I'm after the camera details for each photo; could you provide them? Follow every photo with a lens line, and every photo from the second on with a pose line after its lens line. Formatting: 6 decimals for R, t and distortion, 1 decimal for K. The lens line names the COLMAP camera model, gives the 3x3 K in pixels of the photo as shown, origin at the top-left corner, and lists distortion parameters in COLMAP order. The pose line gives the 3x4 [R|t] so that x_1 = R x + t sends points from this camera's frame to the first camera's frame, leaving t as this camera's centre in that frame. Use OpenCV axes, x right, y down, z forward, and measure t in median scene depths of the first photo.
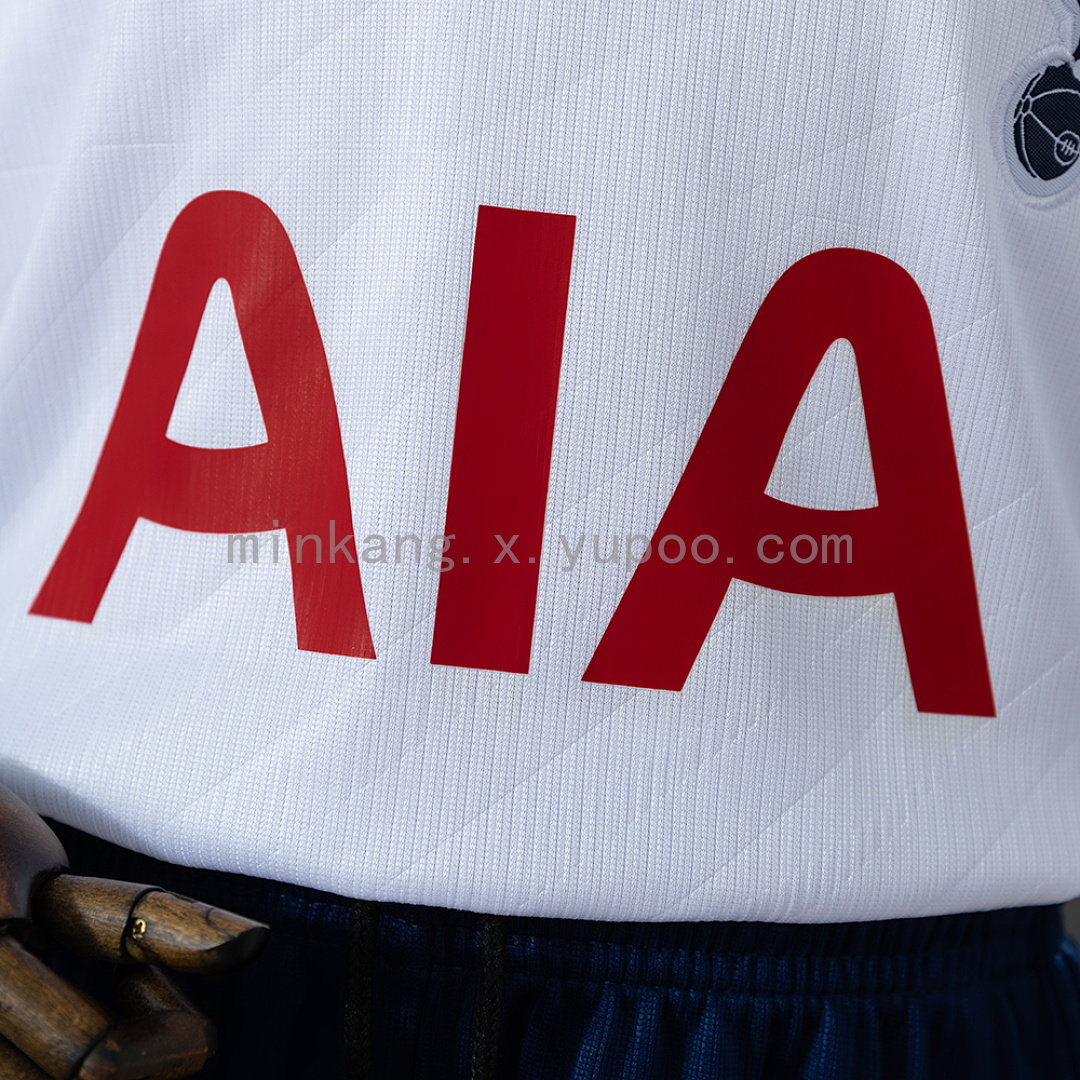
lens RADIAL K [[3734.4, 0, 540.0], [0, 3734.4, 540.0], [0, 0, 1]] dist [0.585336, -6.204529]
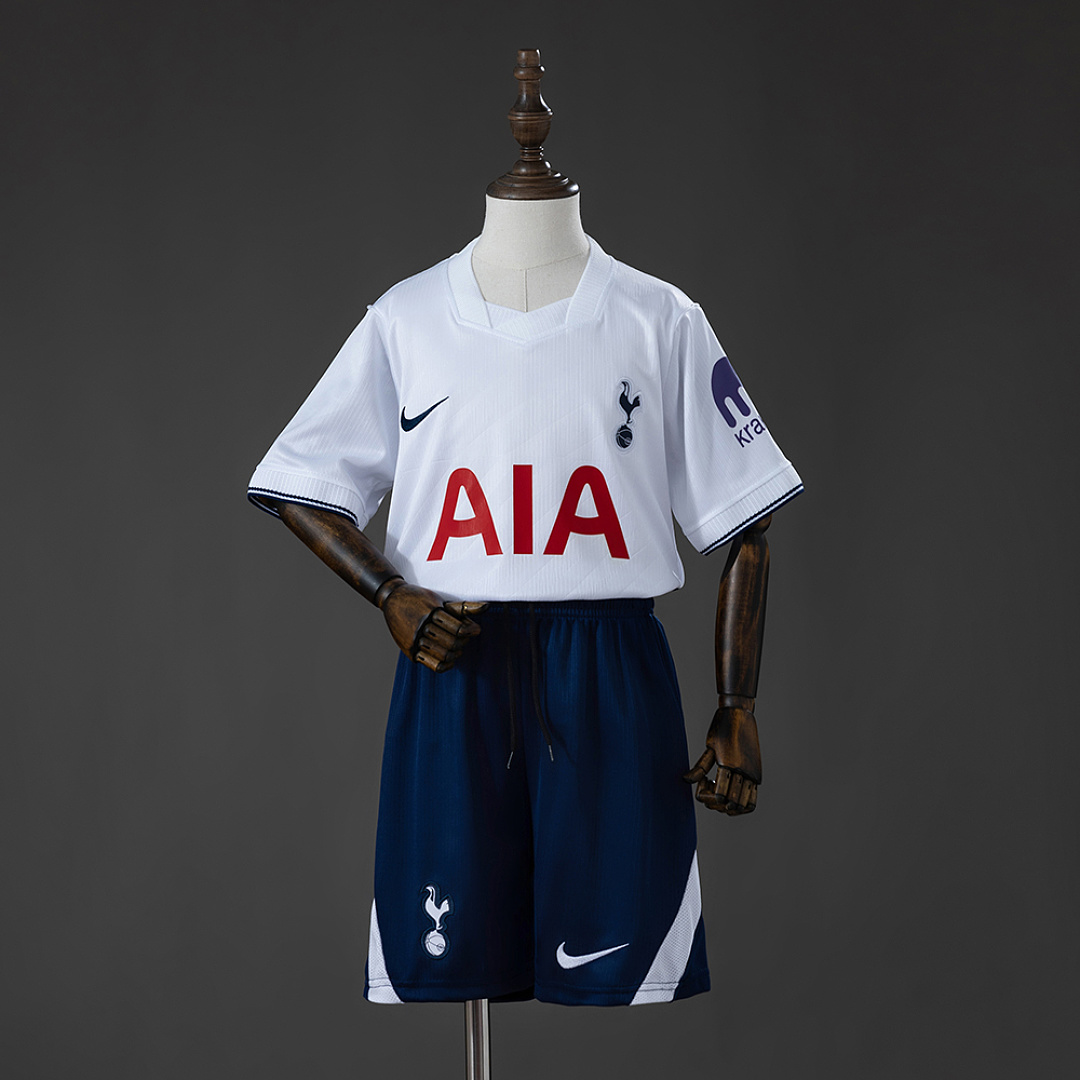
lens RADIAL K [[3734.4, 0, 540.0], [0, 3734.4, 540.0], [0, 0, 1]] dist [0.585336, -6.204529]
pose [[0.993693, -0.110984, 0.016049, -0.070070], [0.111833, 0.991340, -0.068835, 0.354937], [-0.008270, 0.070195, 0.997499, -3.941032]]
